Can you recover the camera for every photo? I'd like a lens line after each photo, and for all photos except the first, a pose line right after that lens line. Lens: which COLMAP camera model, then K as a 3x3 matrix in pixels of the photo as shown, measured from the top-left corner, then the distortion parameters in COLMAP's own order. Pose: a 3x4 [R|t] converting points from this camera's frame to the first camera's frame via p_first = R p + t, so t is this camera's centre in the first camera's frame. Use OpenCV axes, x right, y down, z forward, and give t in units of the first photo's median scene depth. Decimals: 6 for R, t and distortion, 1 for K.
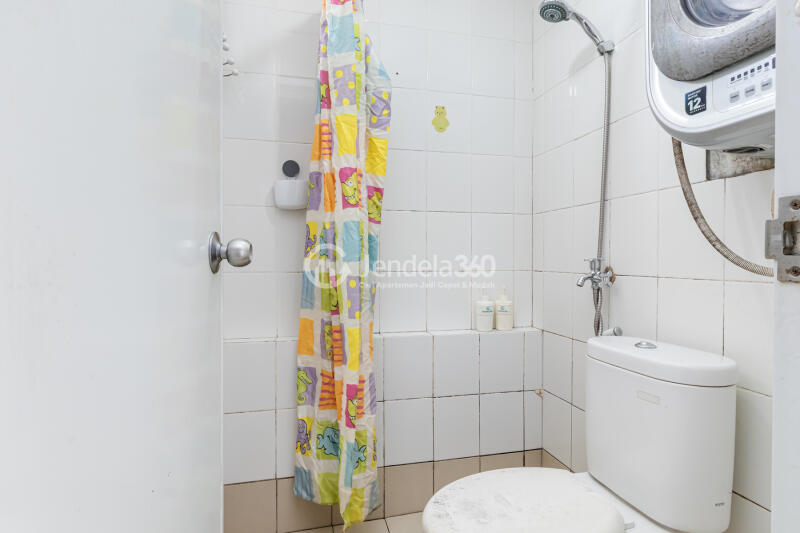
lens RADIAL K [[392.0, 0, 400.0], [0, 392.0, 266.5], [0, 0, 1]] dist [0.027309, 0.000120]
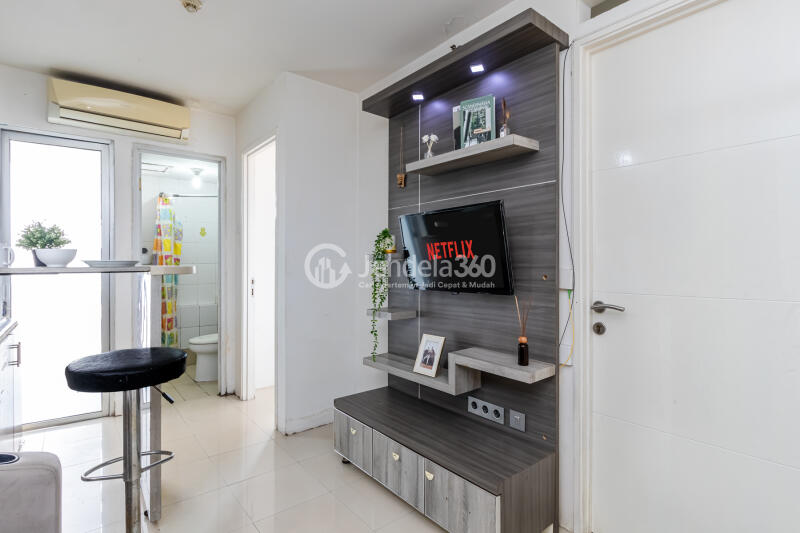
lens RADIAL K [[412.0, 0, 400.0], [0, 412.0, 266.5], [0, 0, 1]] dist [0.001420, -0.000358]
pose [[0.911299, 0.000307, 0.411745, 0.215917], [-0.002360, 0.999987, 0.004476, -0.163143], [-0.411738, -0.005051, 0.911288, -2.878561]]
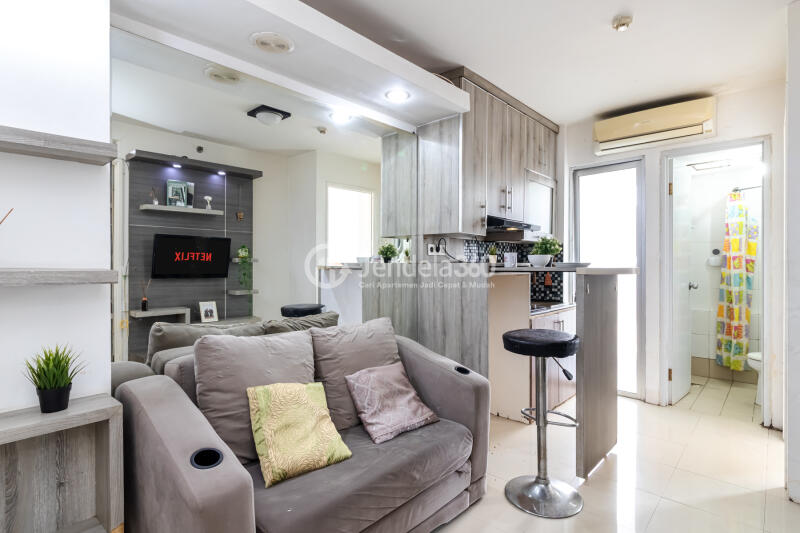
lens RADIAL K [[412.0, 0, 400.0], [0, 412.0, 266.5], [0, 0, 1]] dist [0.001420, -0.000358]
pose [[0.533361, 0.006284, -0.845864, 1.128936], [-0.004745, 0.999979, 0.004437, -0.161020], [0.845874, 0.001647, 0.533380, -2.773677]]
